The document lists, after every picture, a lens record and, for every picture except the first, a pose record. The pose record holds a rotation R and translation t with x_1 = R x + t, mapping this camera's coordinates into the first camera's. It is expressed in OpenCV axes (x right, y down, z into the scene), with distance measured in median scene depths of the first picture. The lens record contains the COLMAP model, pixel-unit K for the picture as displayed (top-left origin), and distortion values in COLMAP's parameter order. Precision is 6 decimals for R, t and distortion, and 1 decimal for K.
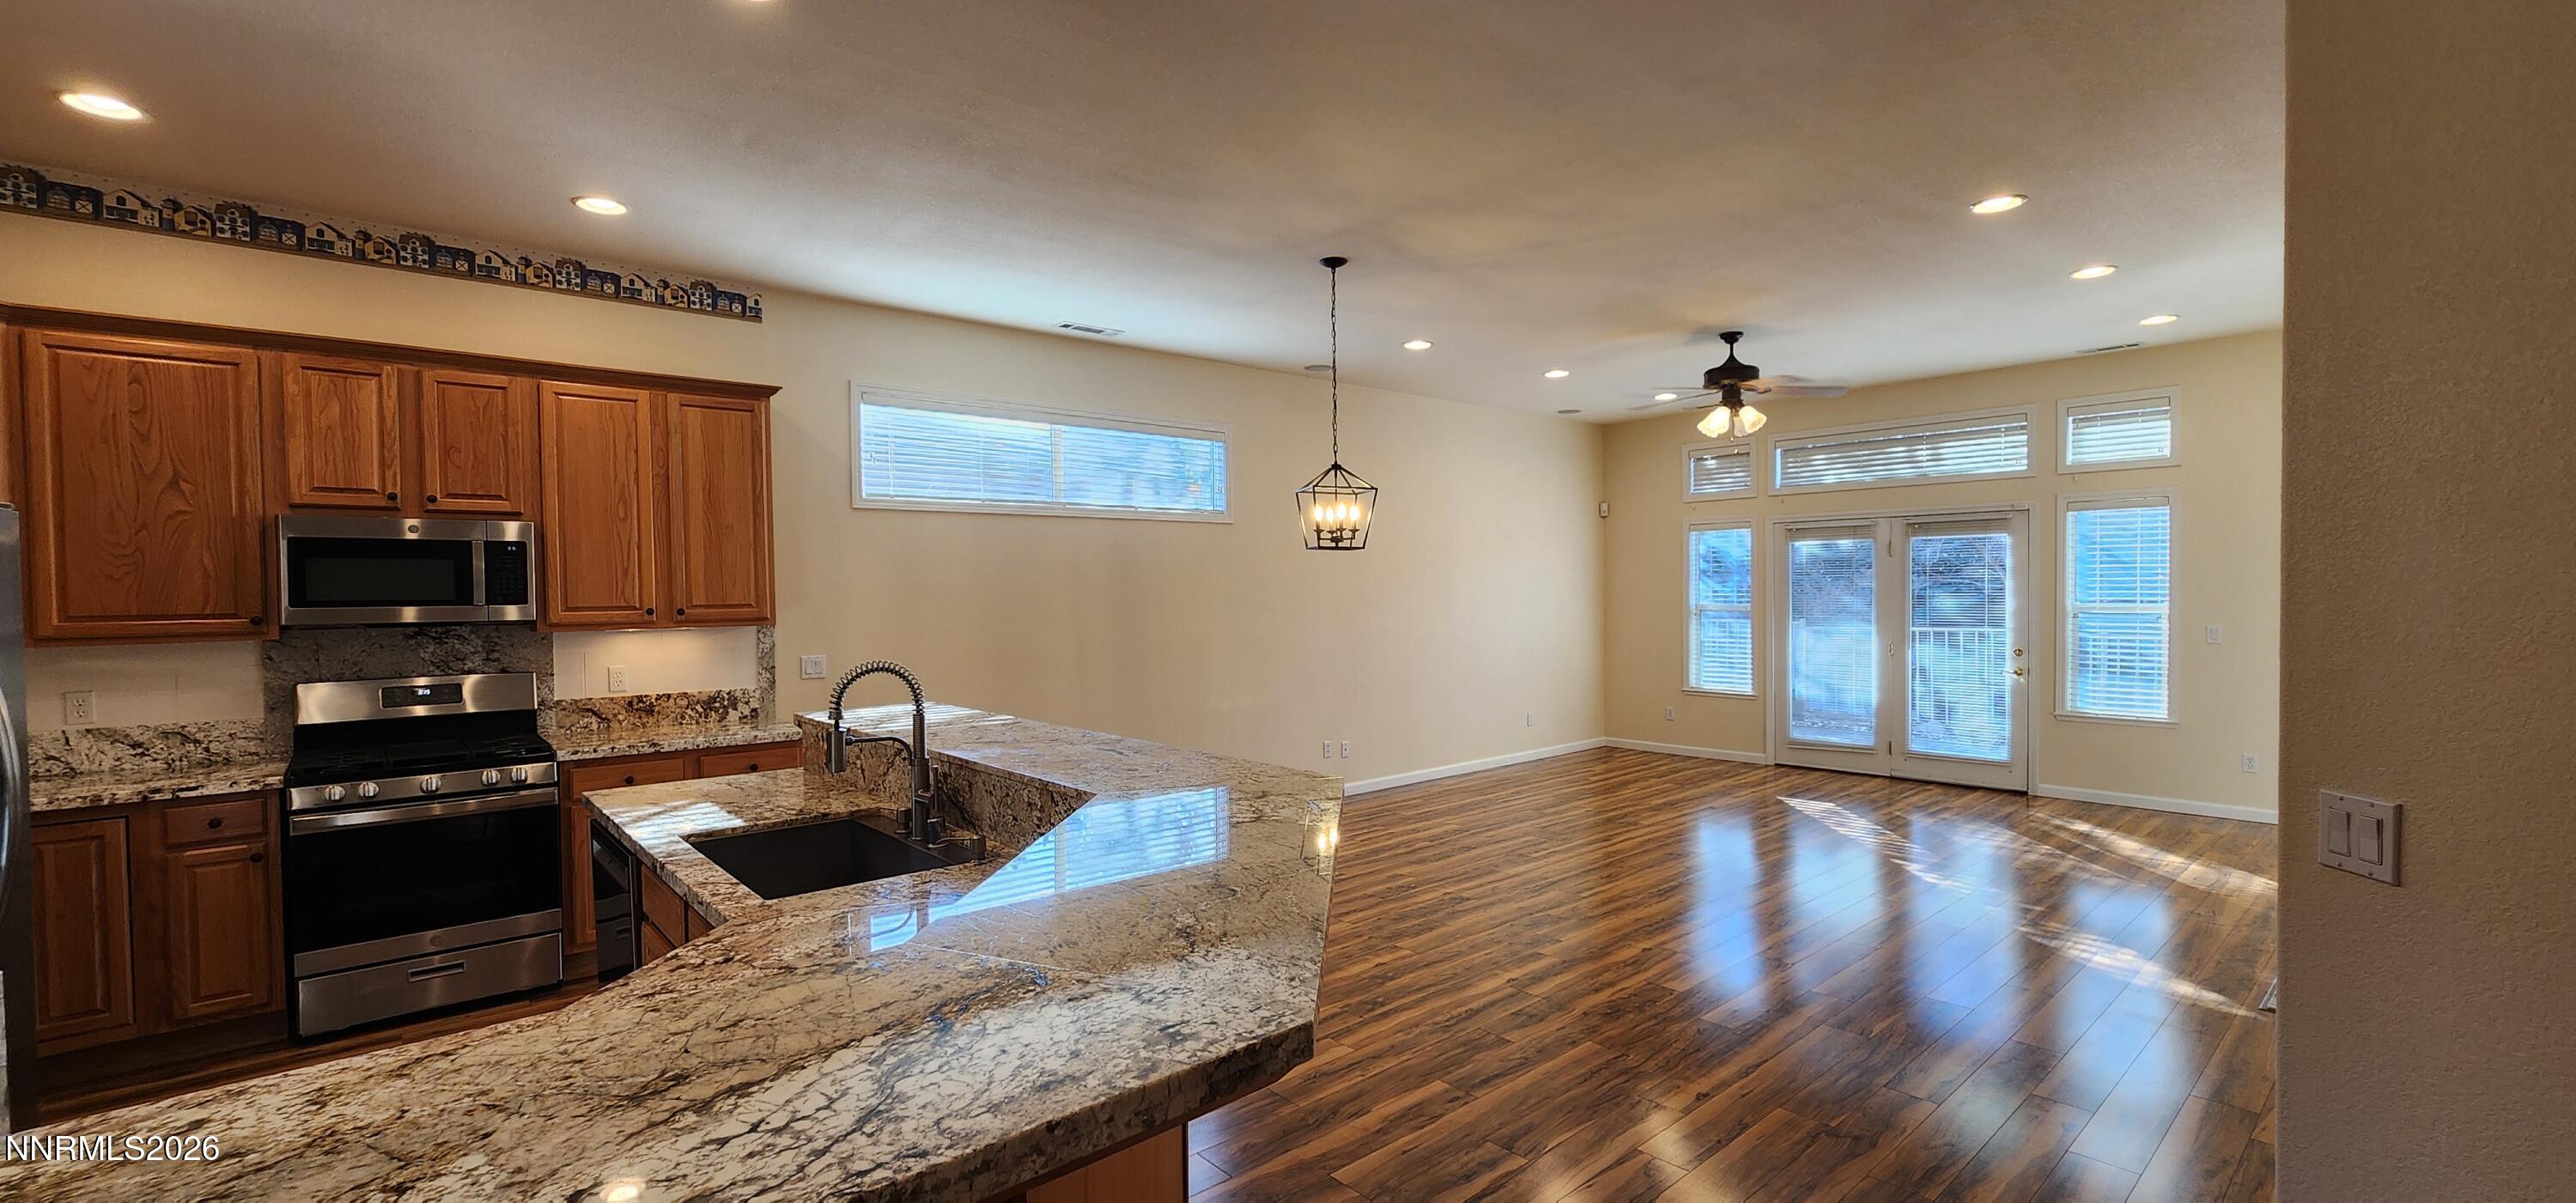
lens RADIAL K [[1073.8, 0, 1295.8], [0, 1073.8, 609.4], [0, 0, 1]] dist [0.000795, 0.000364]
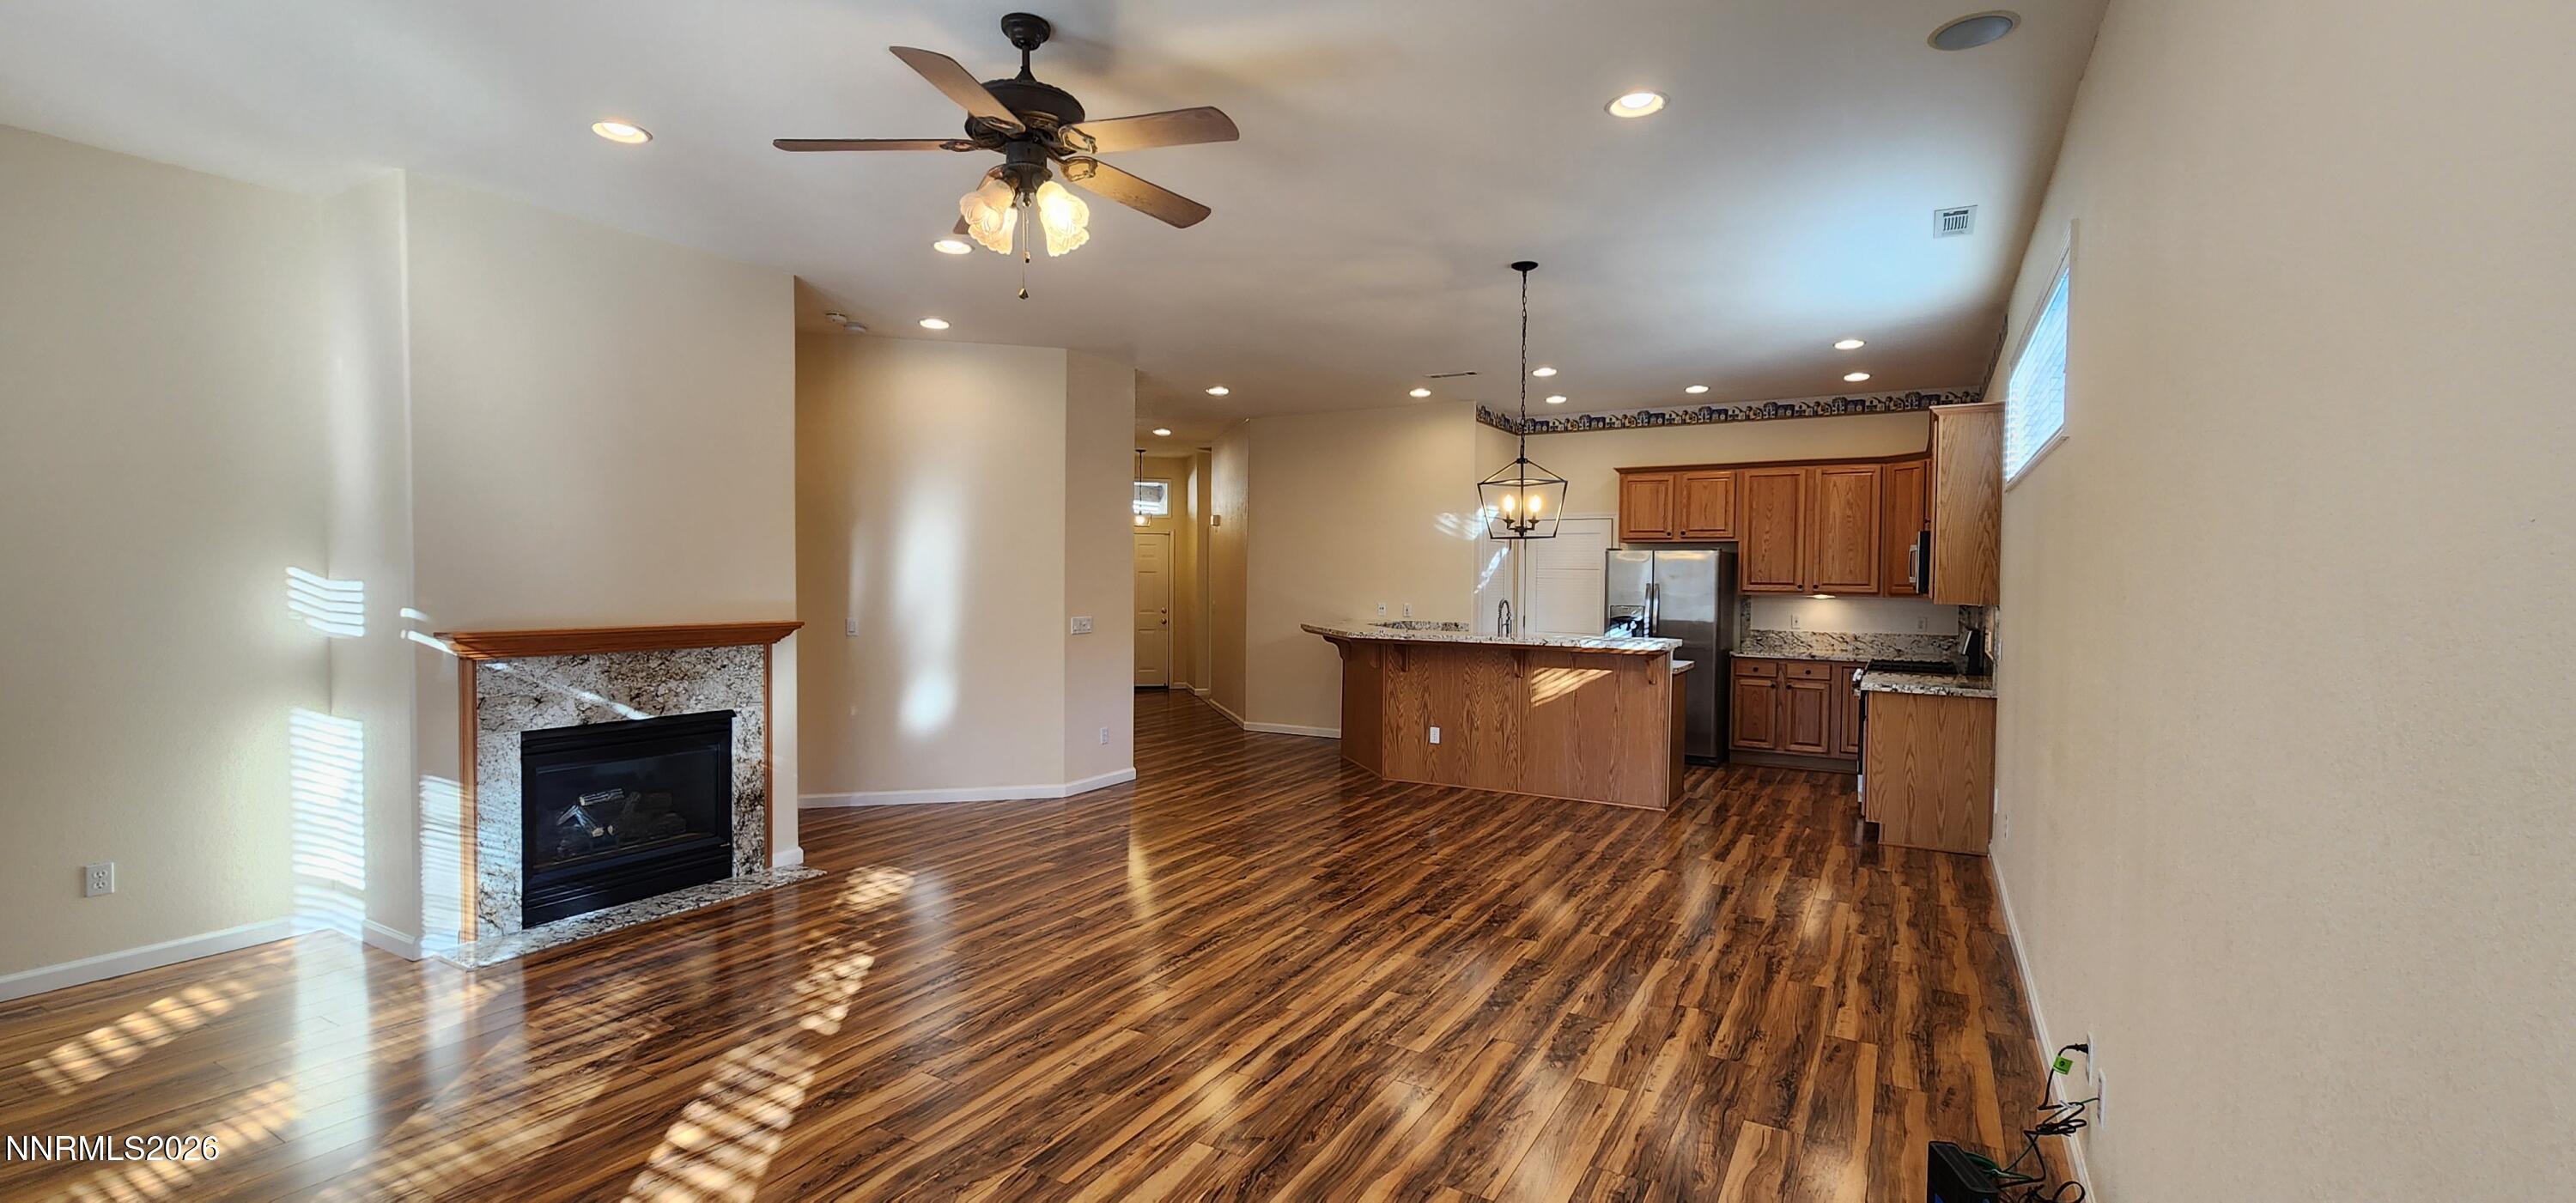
lens RADIAL K [[1073.8, 0, 1295.8], [0, 1073.8, 609.4], [0, 0, 1]] dist [0.000795, 0.000364]
pose [[-0.949621, 0.012663, -0.313143, 0.485295], [-0.004553, 0.998520, 0.054186, -0.035880], [0.313366, 0.052882, -0.948159, 1.619155]]
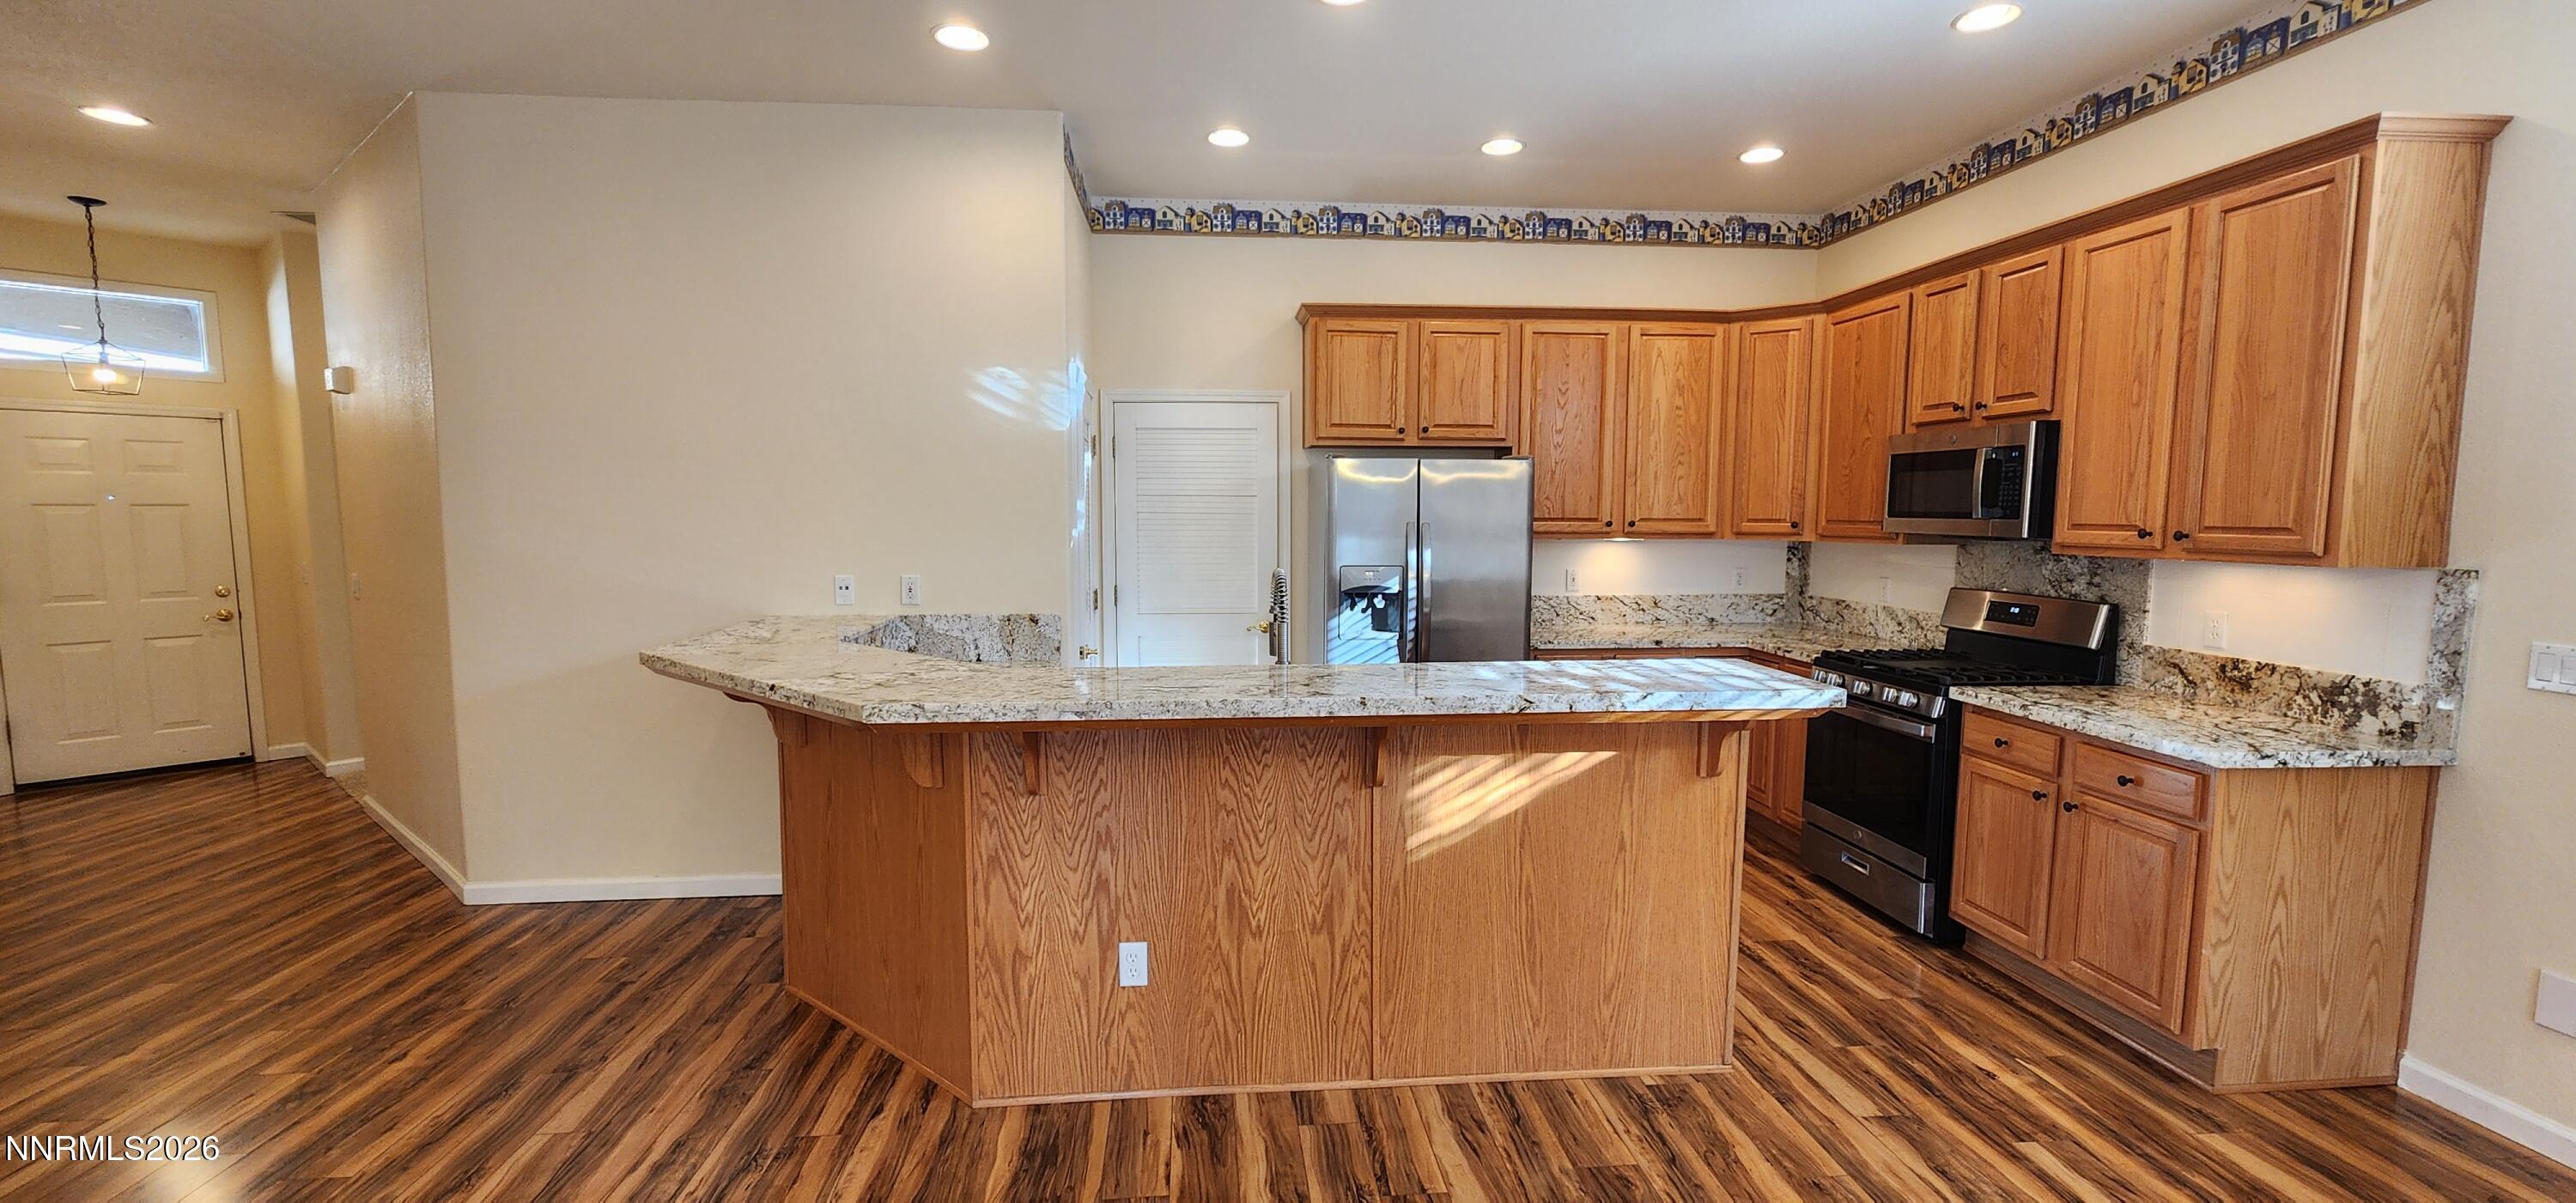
lens RADIAL K [[1073.8, 0, 1295.8], [0, 1073.8, 609.4], [0, 0, 1]] dist [0.000795, 0.000364]
pose [[-0.597903, 0.086264, -0.796913, 0.290188], [-0.011005, 0.993215, 0.115770, -0.023541], [0.801493, 0.077990, -0.592897, 0.957624]]
